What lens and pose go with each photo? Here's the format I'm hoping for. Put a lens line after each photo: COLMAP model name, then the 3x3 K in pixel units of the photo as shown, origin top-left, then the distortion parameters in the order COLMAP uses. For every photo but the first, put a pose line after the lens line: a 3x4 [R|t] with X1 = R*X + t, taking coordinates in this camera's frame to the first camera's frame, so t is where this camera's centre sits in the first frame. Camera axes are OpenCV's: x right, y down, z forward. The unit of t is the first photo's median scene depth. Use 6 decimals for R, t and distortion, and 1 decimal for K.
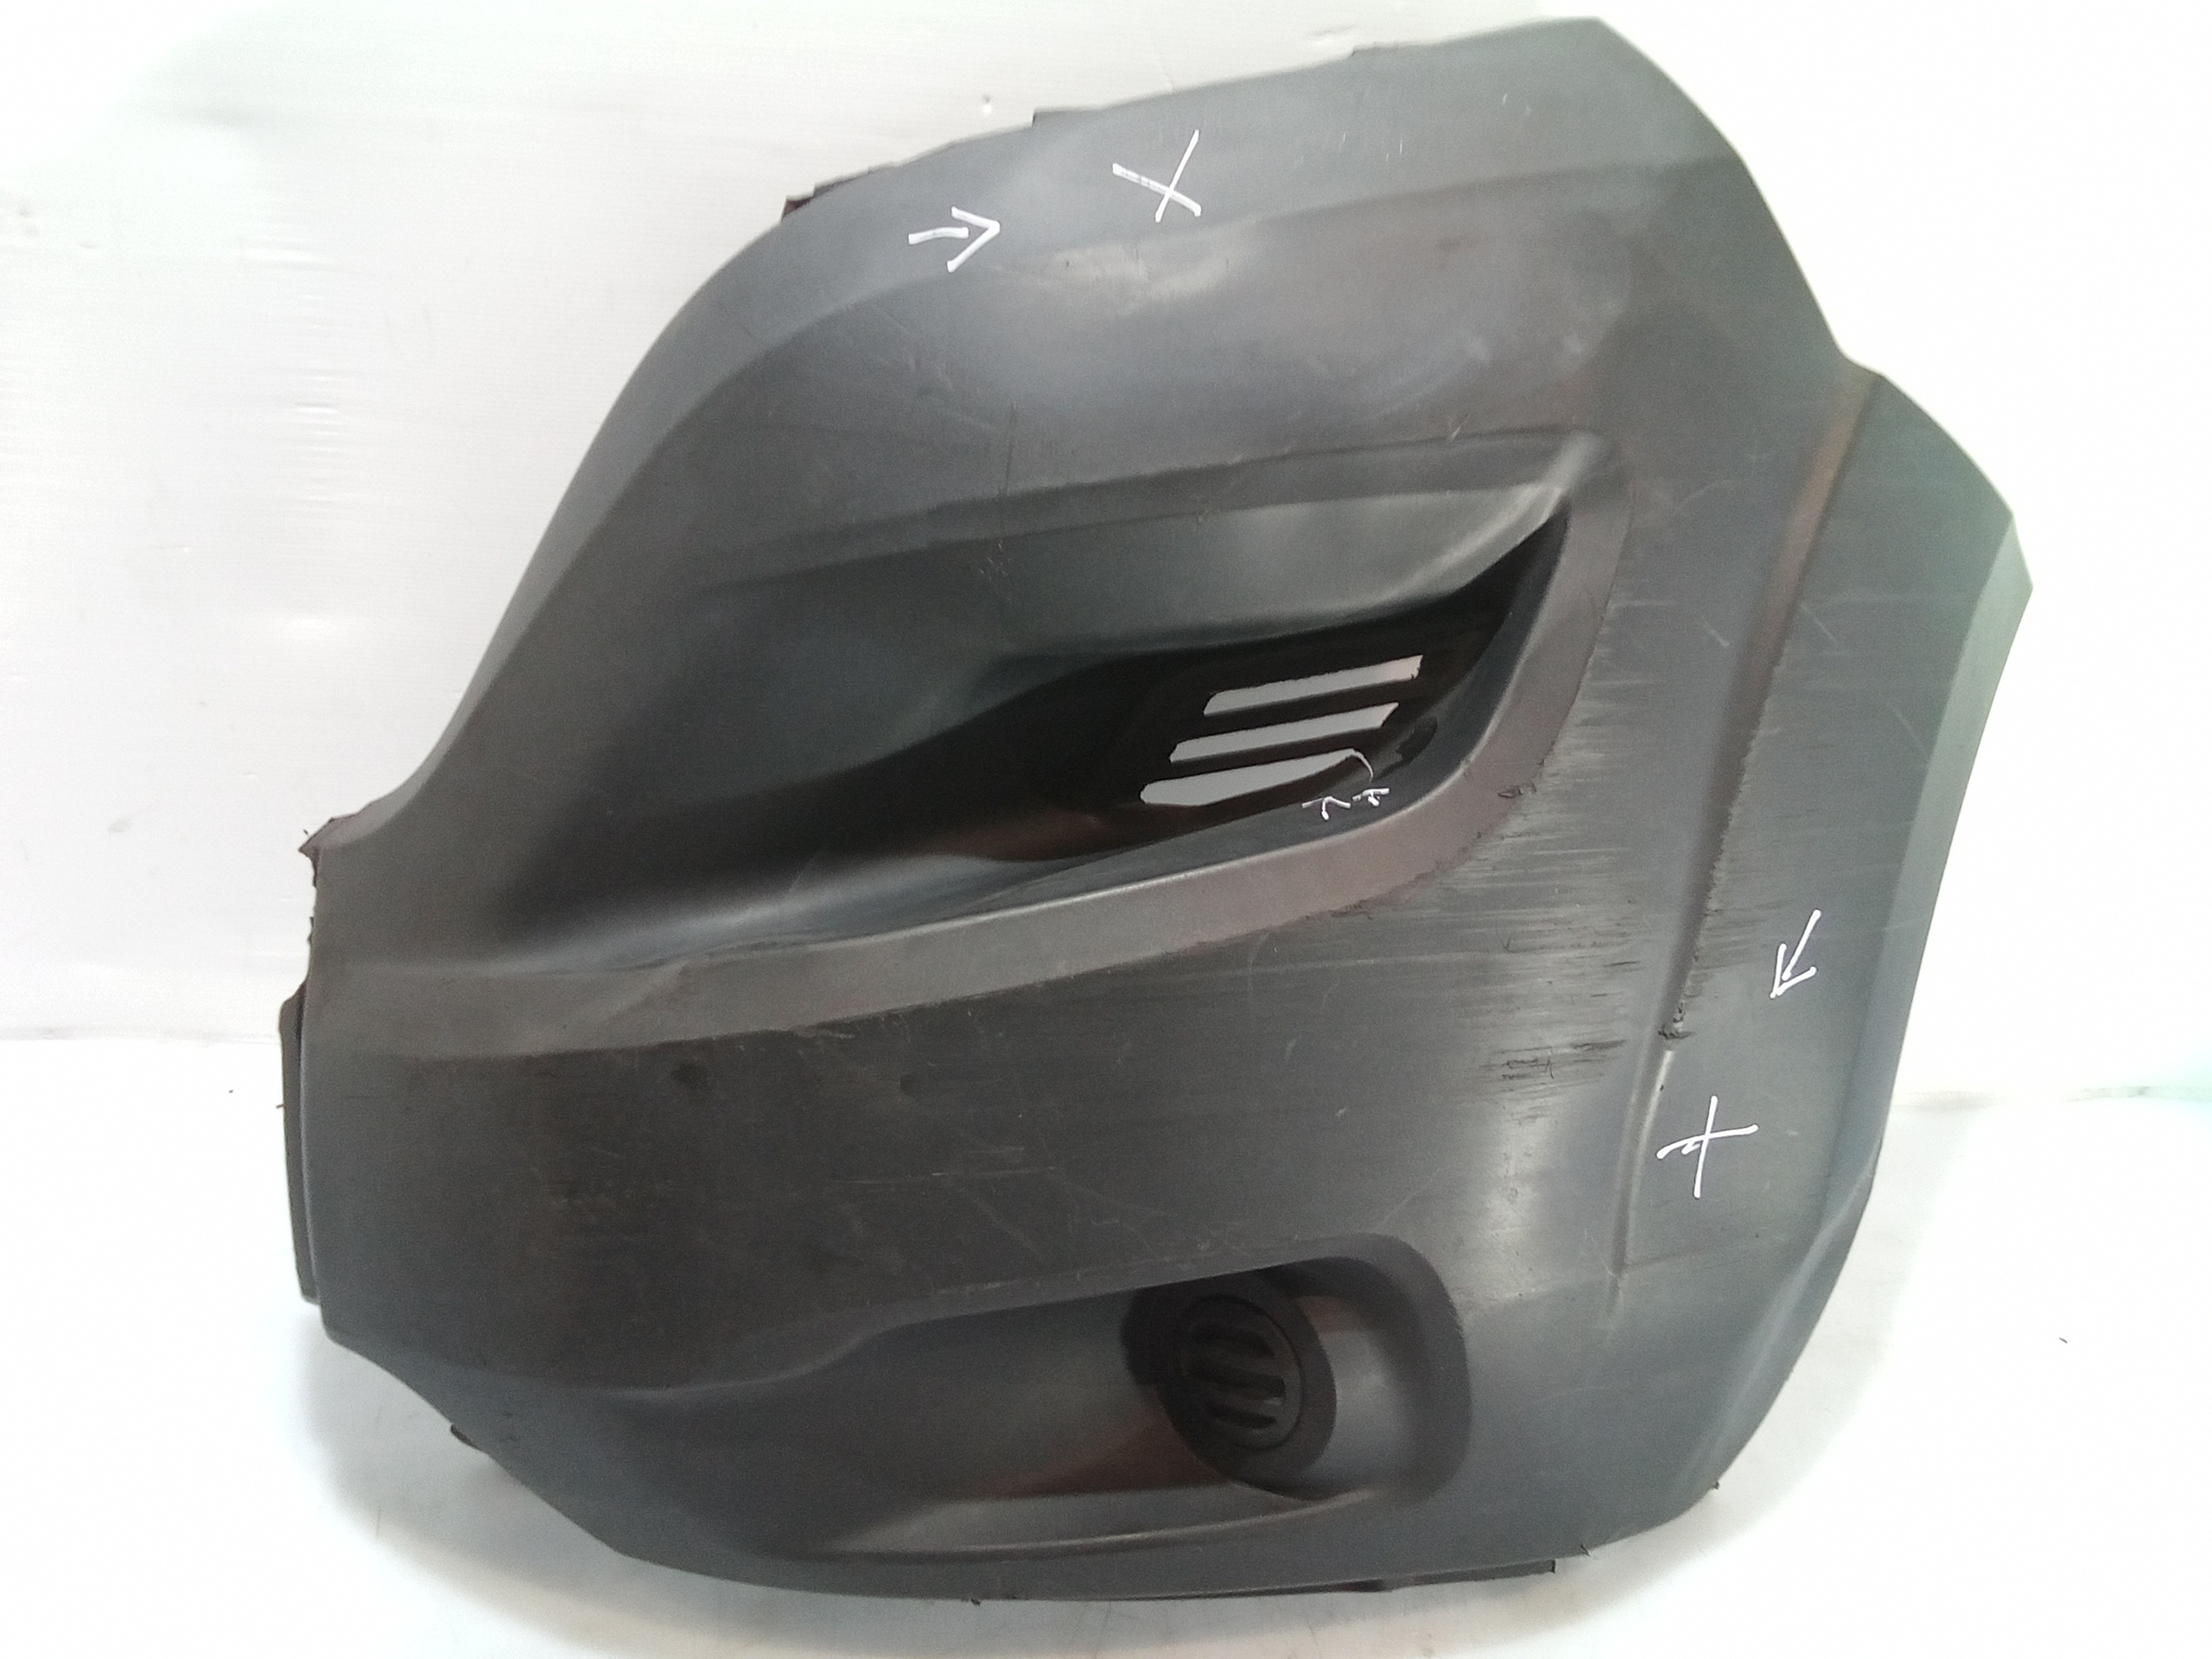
lens RADIAL K [[1629.5, 0, 1102.0], [0, 1629.5, 813.3], [0, 0, 1]] dist [0.002605, -0.008117]
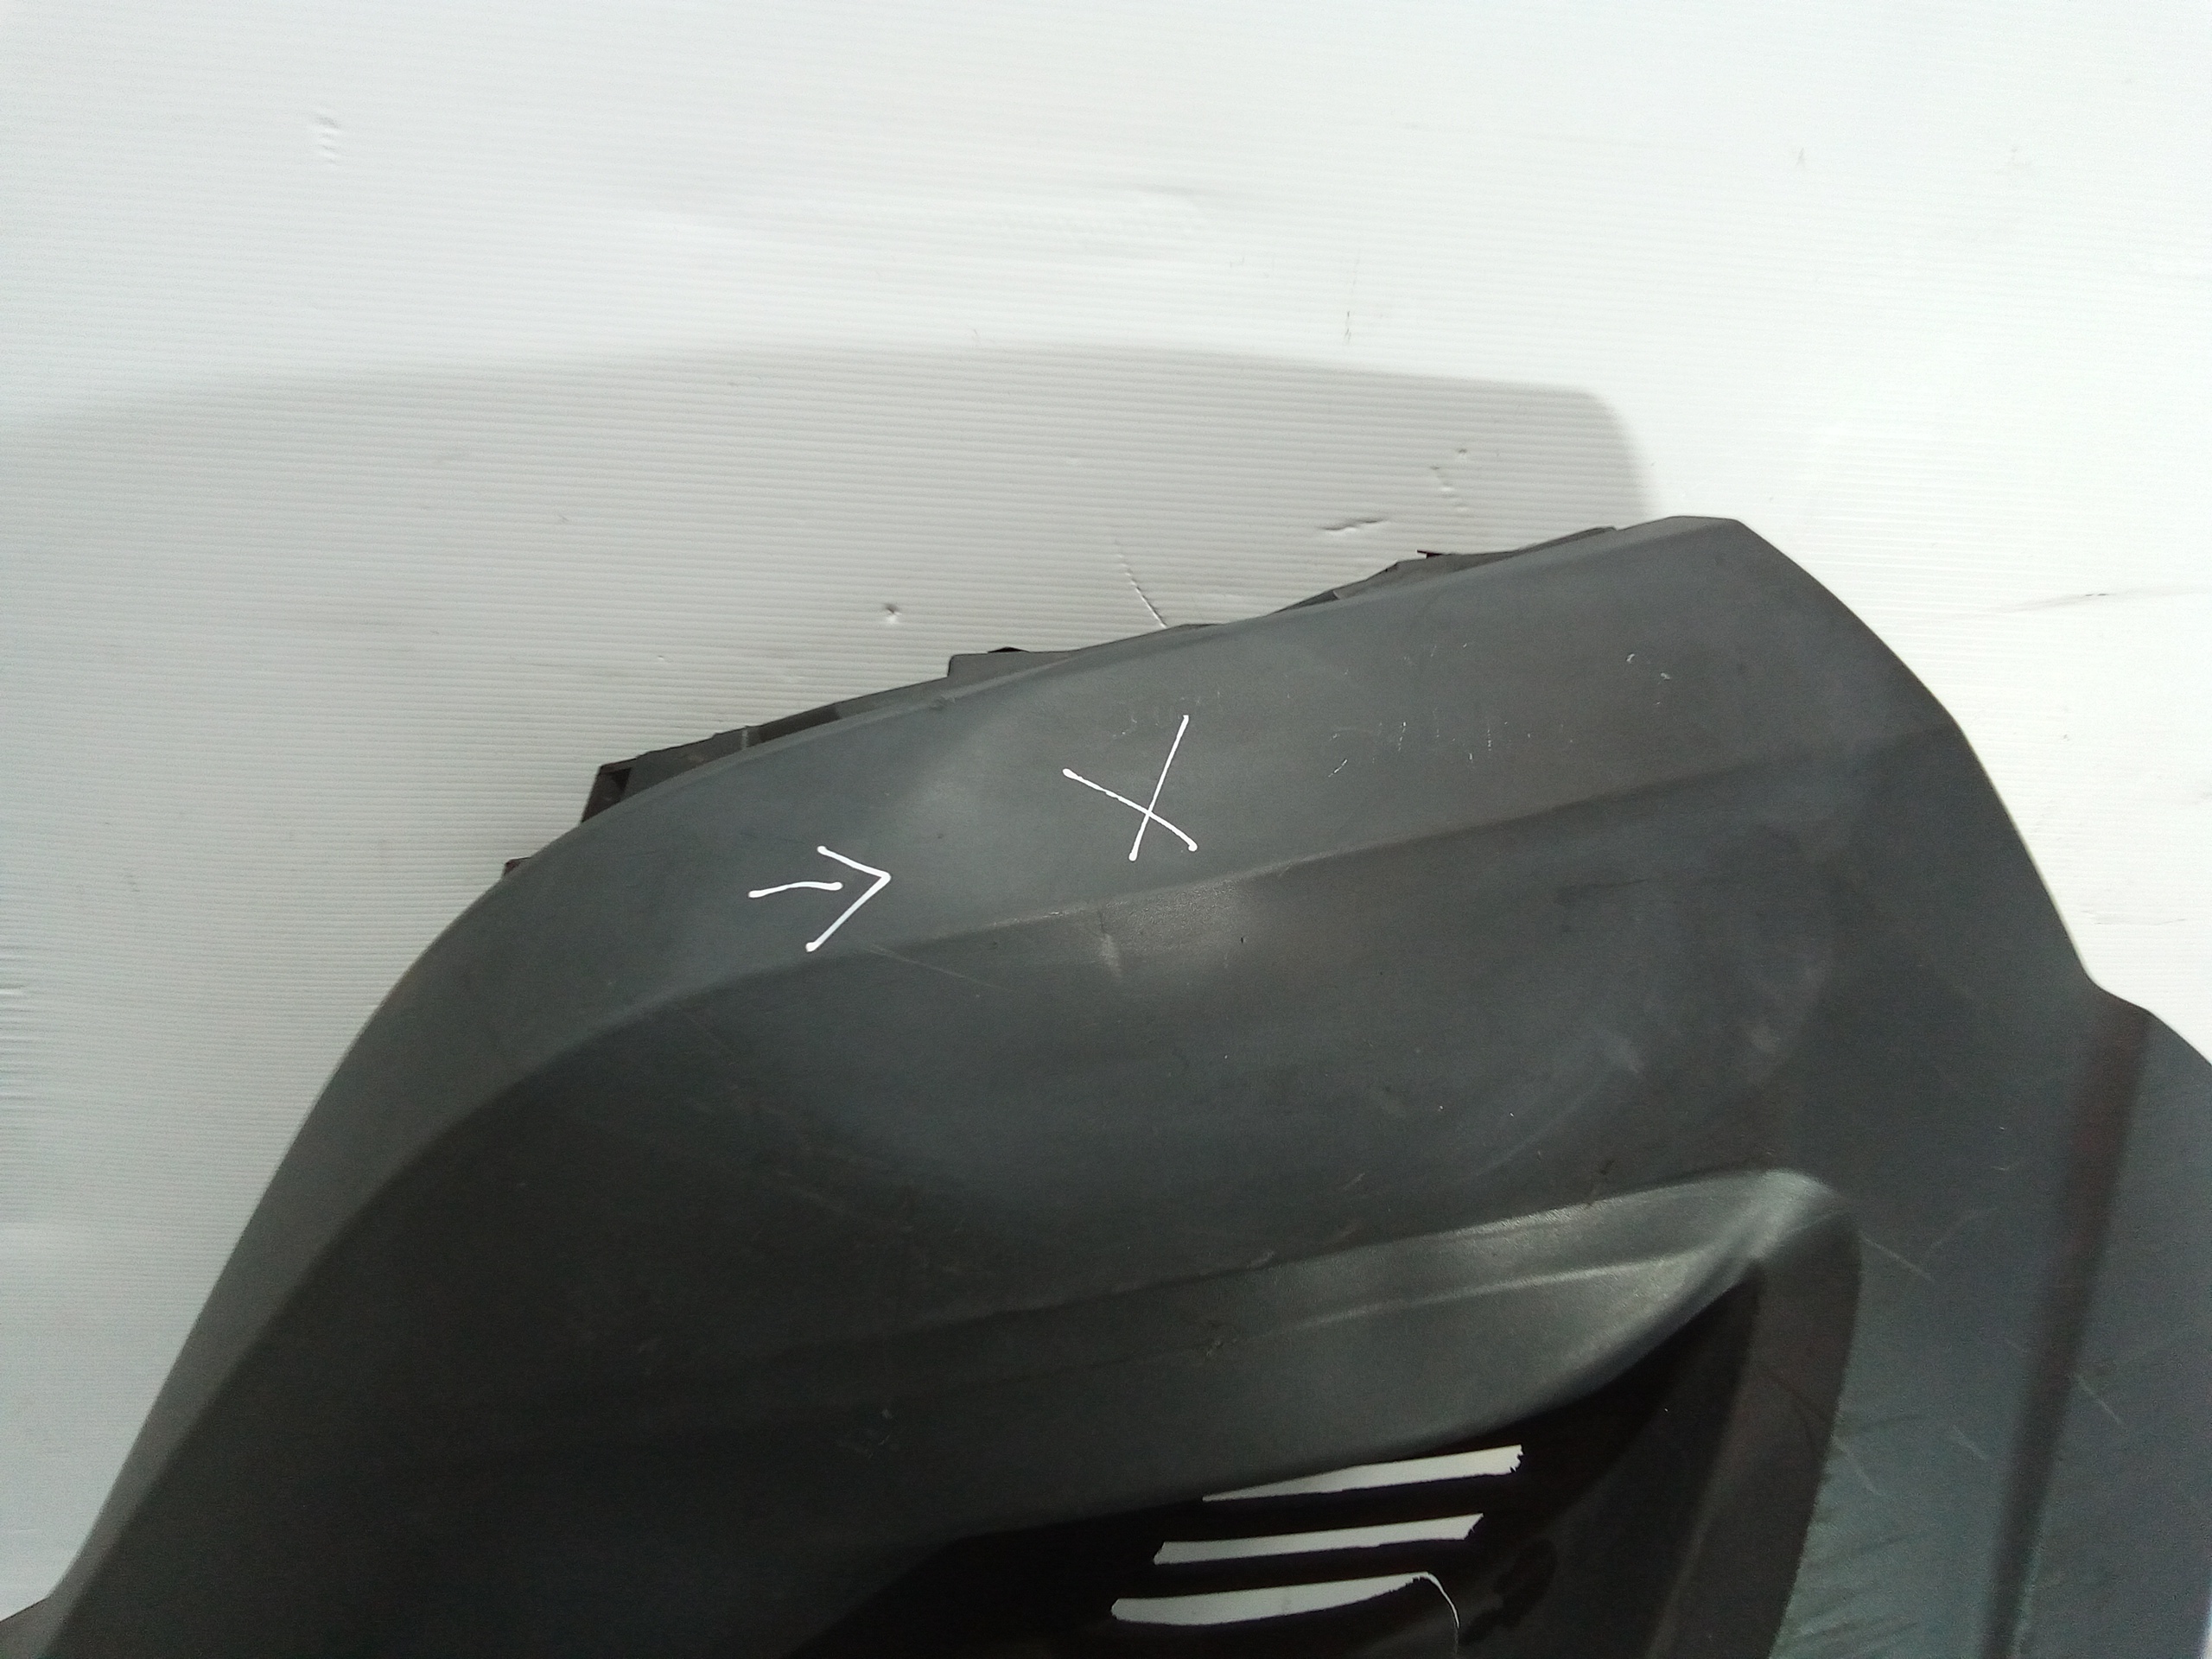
lens RADIAL K [[1466.4, 0, 1101.0], [0, 1466.4, 888.6], [0, 0, 1]] dist [0.054329, -0.111415]
pose [[0.999538, -0.007666, 0.029410, 0.003735], [0.009895, 0.997026, -0.076427, -0.296175], [-0.028737, 0.076683, 0.996641, 0.394772]]
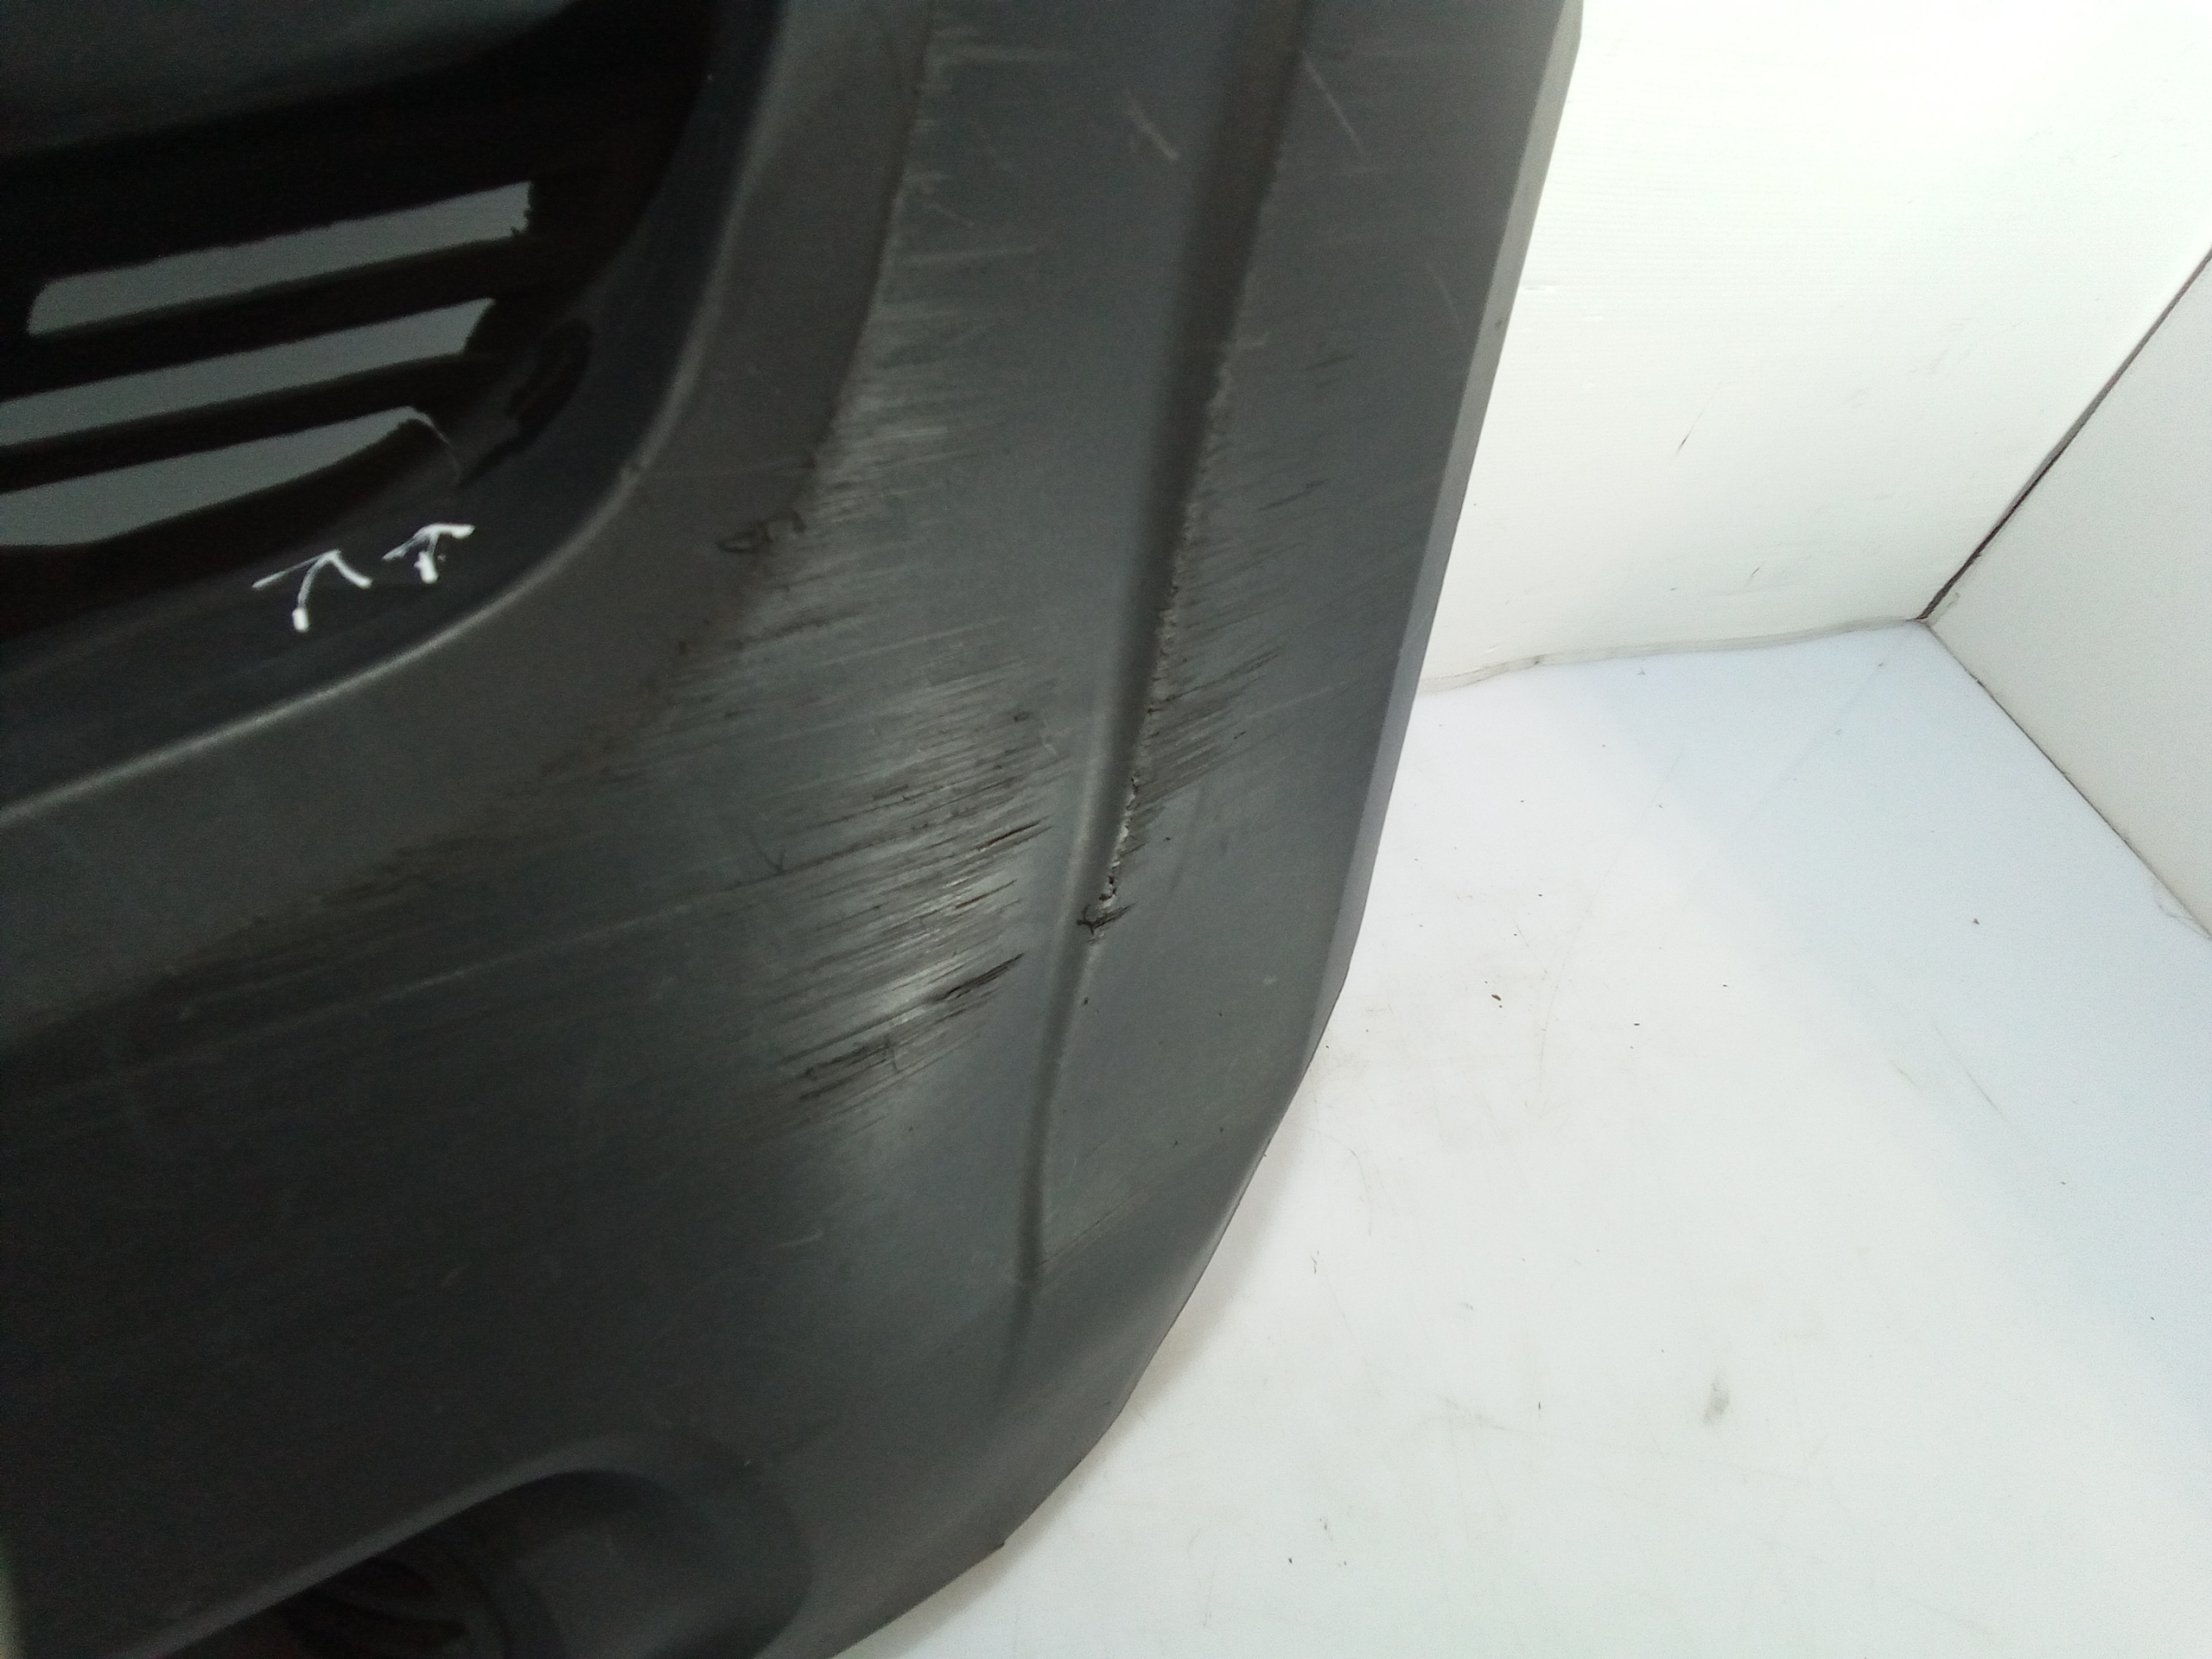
lens RADIAL K [[1465.3, 0, 1106.0], [0, 1465.3, 829.5], [0, 0, 1]] dist [0.100279, -0.117058]
pose [[0.924153, -0.164613, 0.344738, 0.182200], [0.036497, 0.936317, 0.349254, -0.071802], [-0.380276, -0.310182, 0.871308, 0.566961]]
